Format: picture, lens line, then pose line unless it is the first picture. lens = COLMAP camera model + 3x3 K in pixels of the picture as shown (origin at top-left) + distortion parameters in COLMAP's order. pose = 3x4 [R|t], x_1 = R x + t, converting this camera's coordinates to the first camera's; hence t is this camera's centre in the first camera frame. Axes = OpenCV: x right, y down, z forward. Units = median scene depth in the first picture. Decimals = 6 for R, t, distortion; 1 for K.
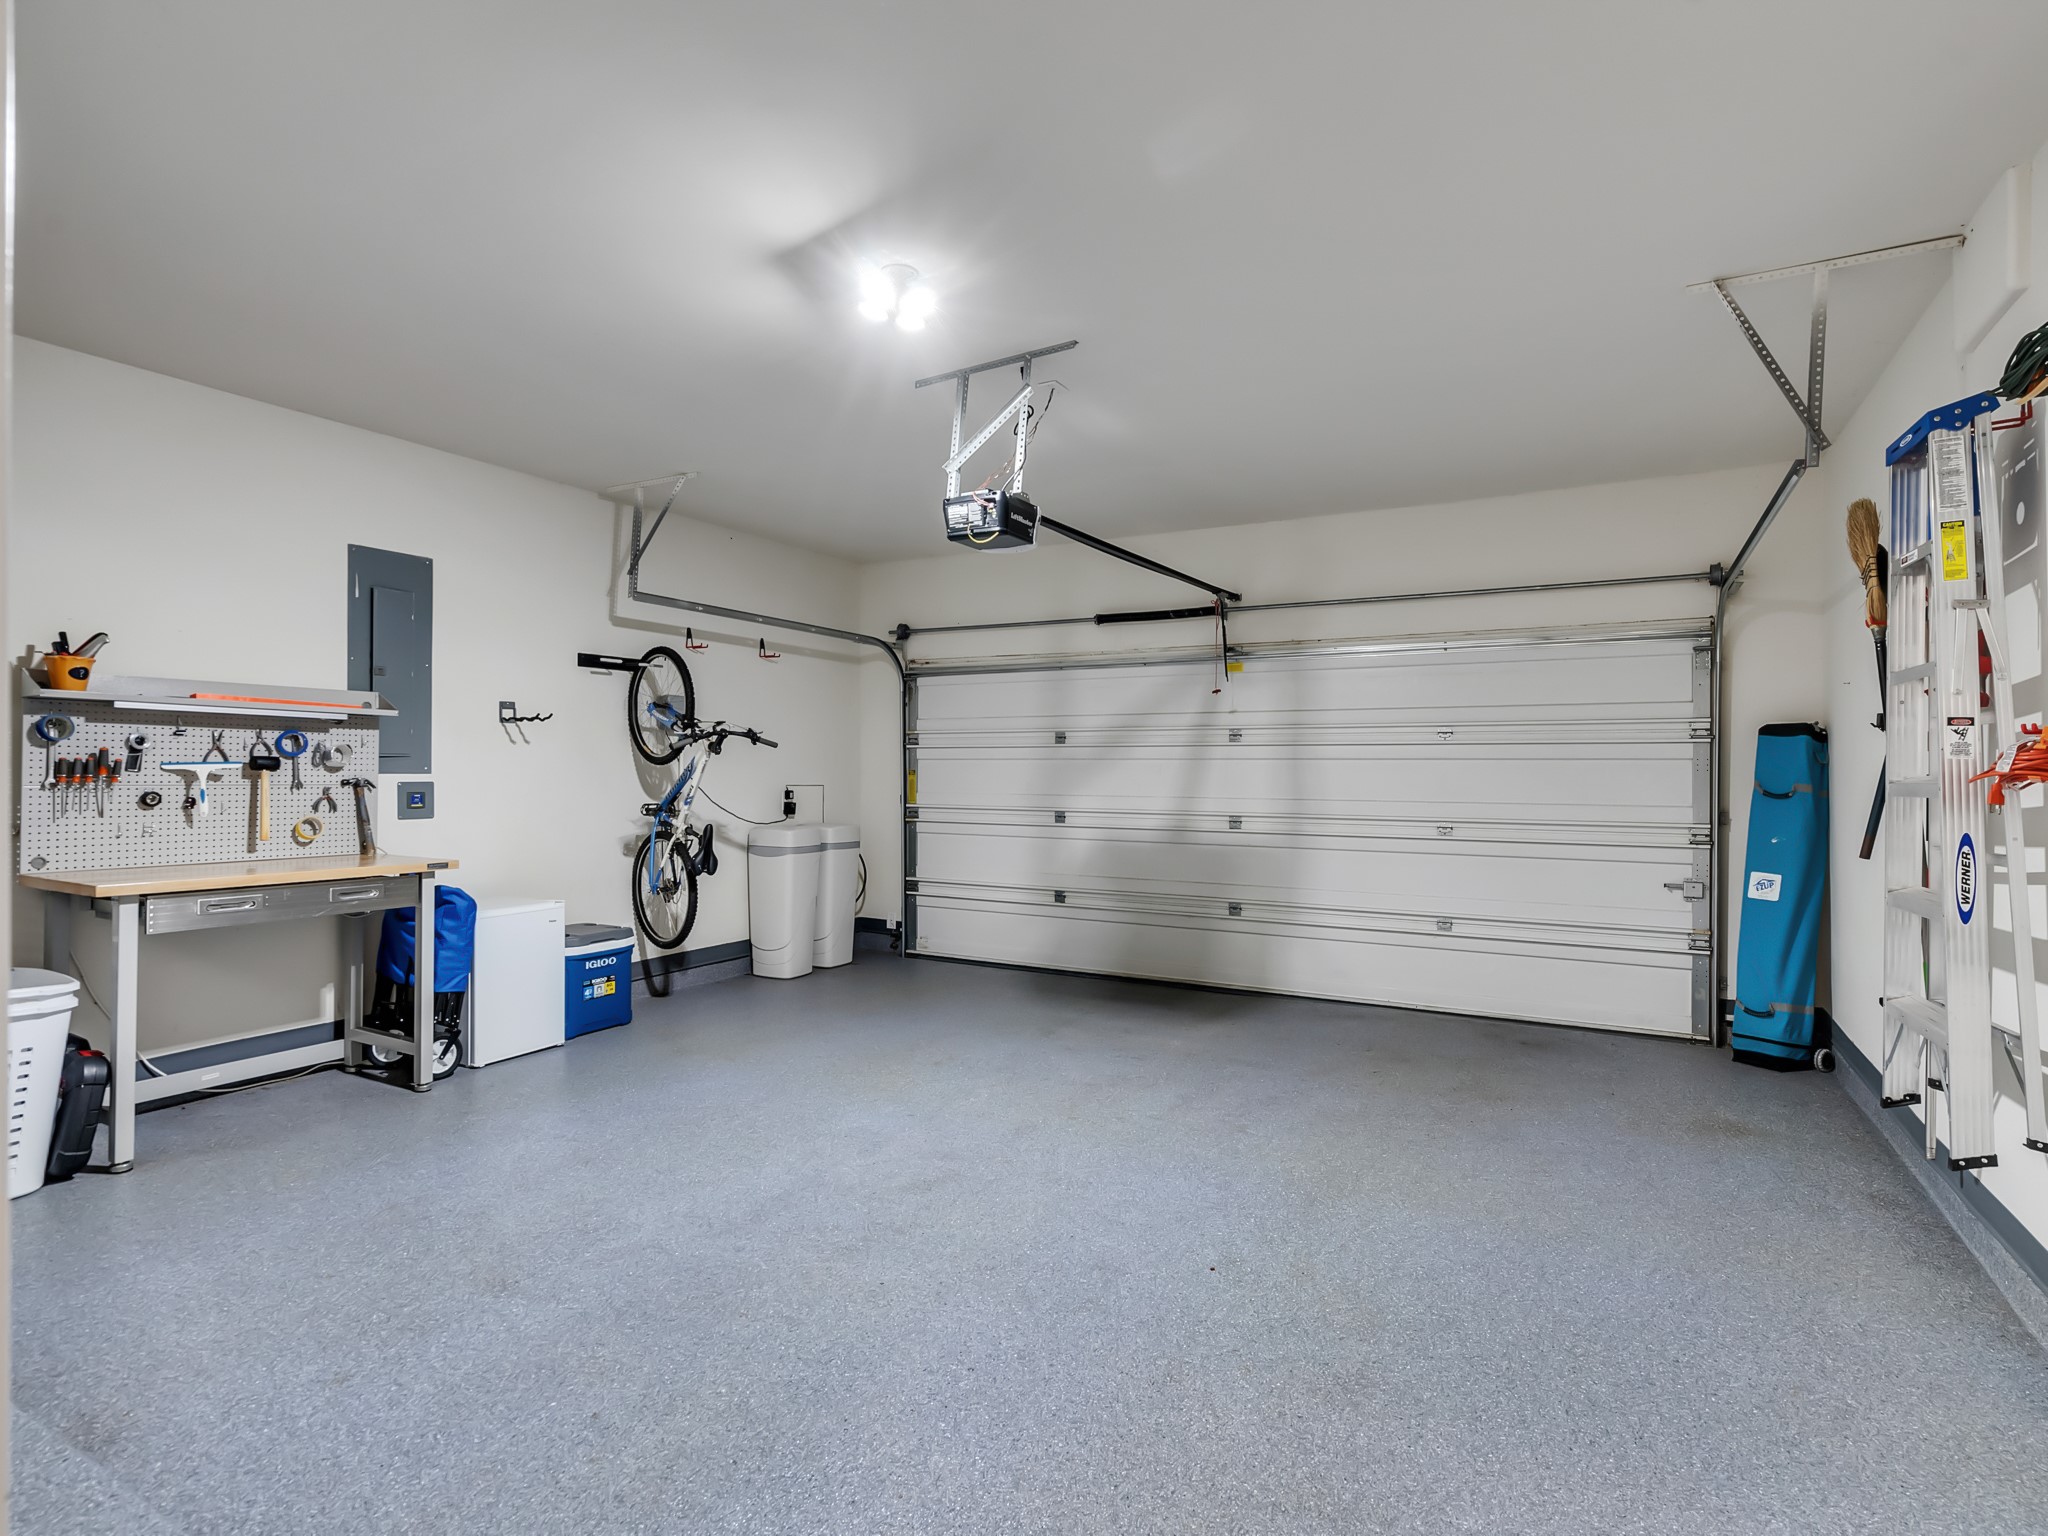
lens RADIAL K [[1046.5, 0, 1008.2], [0, 1046.5, 765.9], [0, 0, 1]] dist [-0.004447, 0.001491]
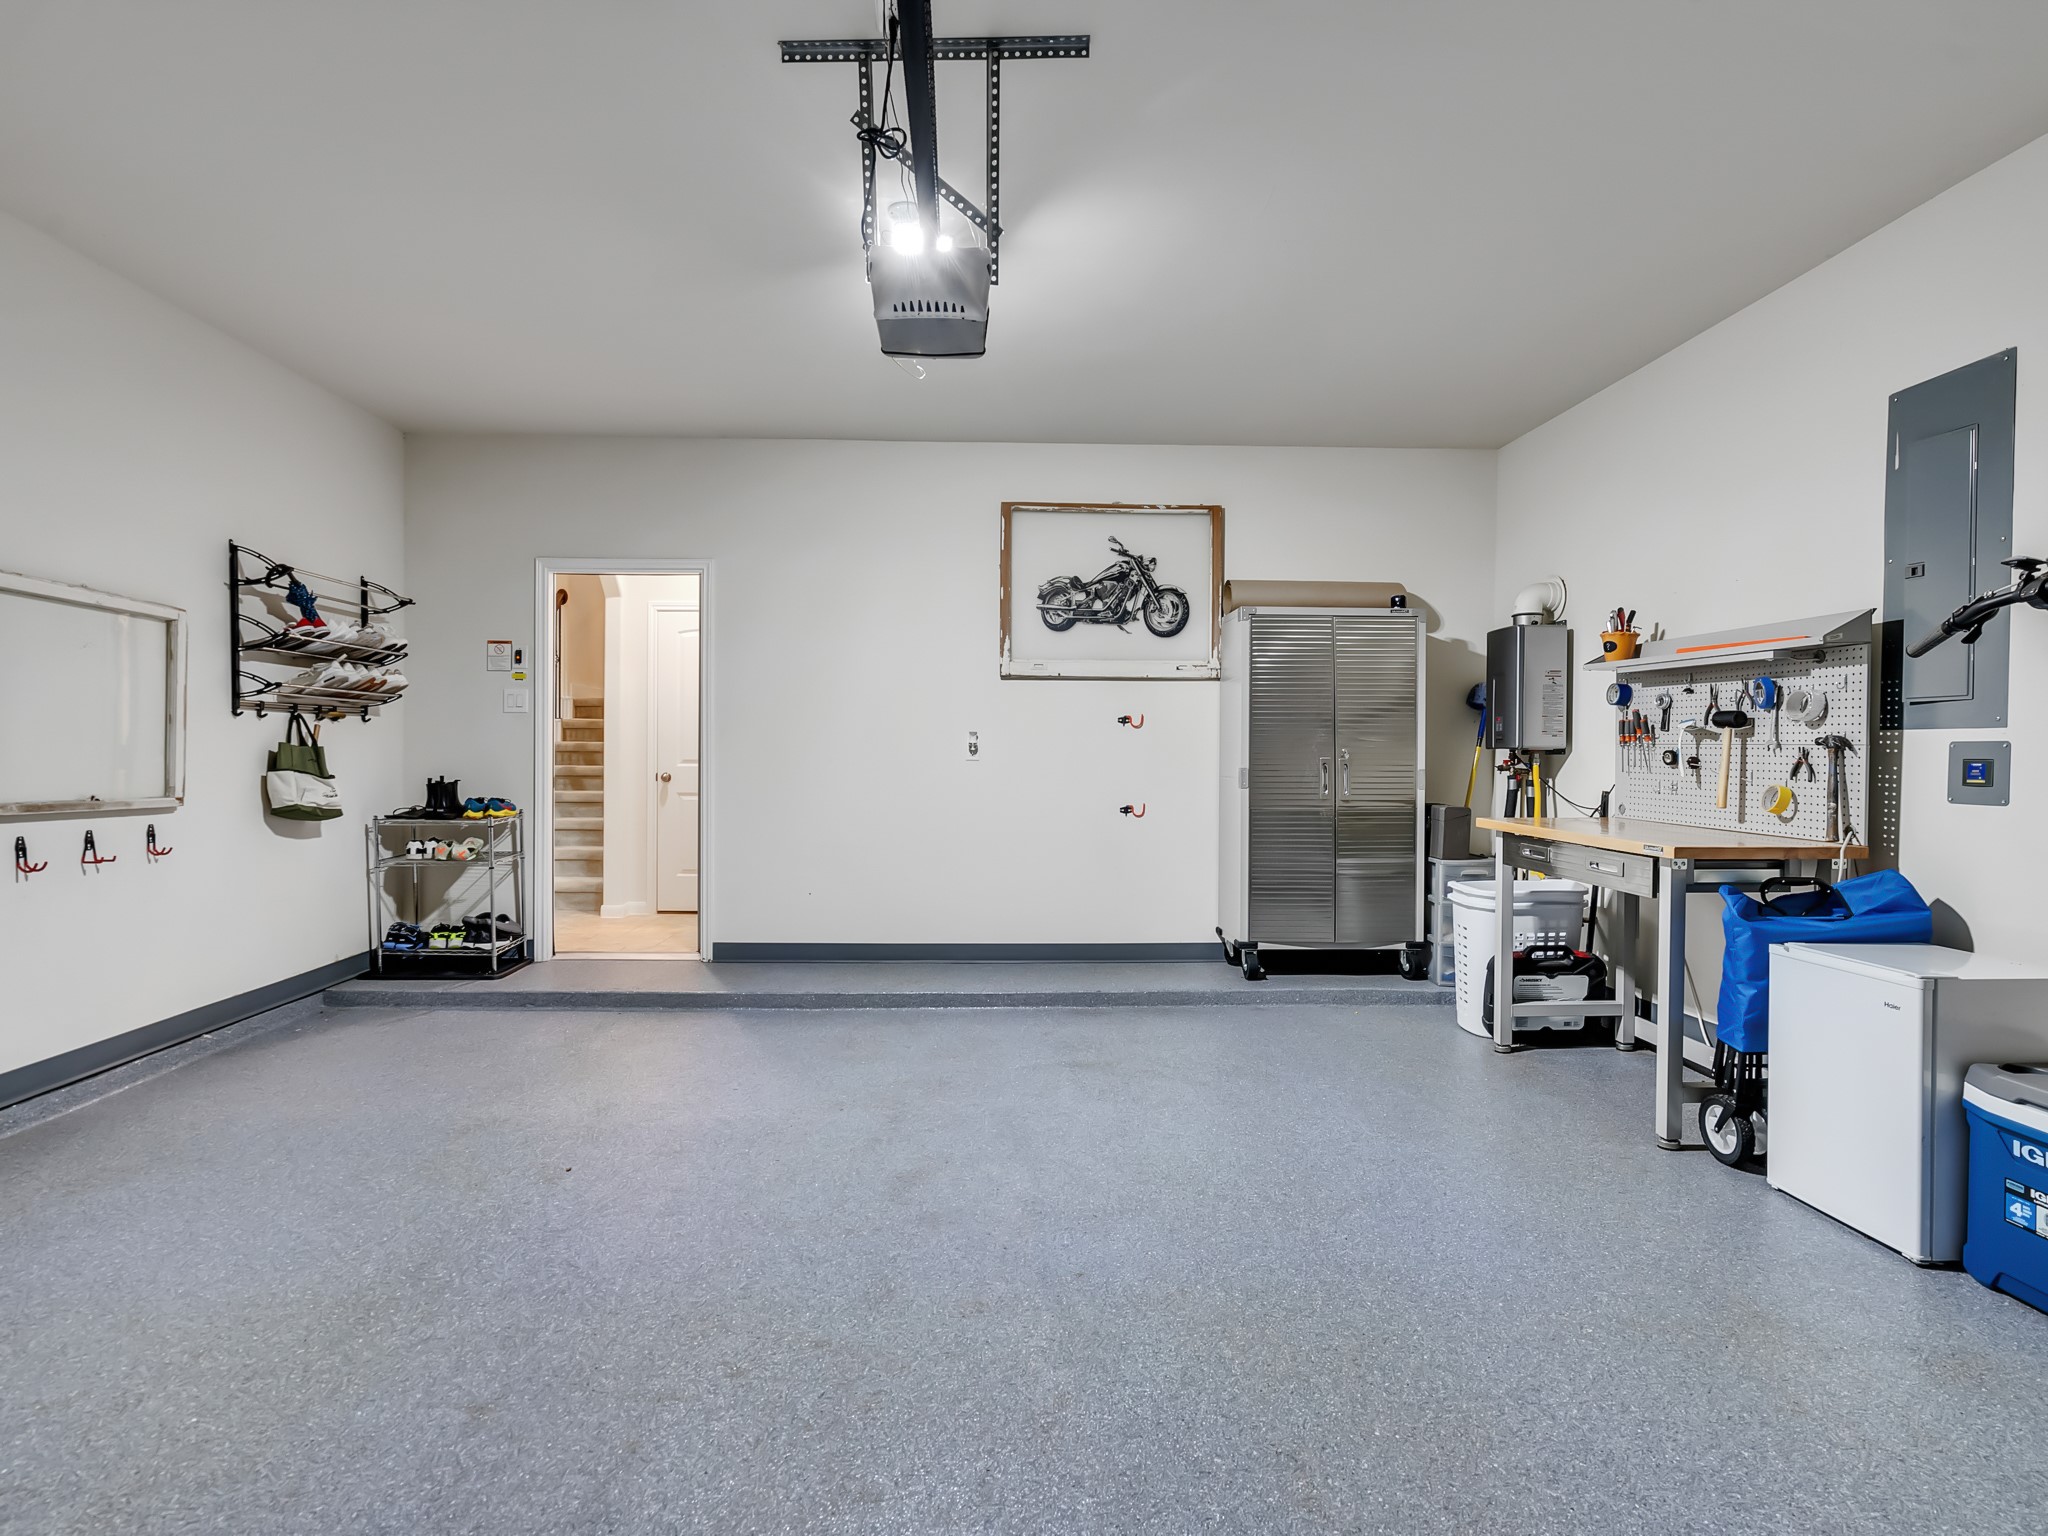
lens RADIAL K [[1046.5, 0, 1008.2], [0, 1046.5, 765.9], [0, 0, 1]] dist [-0.004447, 0.001491]
pose [[-0.853477, -0.003049, -0.521122, 0.236098], [-0.010399, 0.999883, 0.011180, 0.031366], [0.521027, 0.014961, -0.853409, 1.365854]]
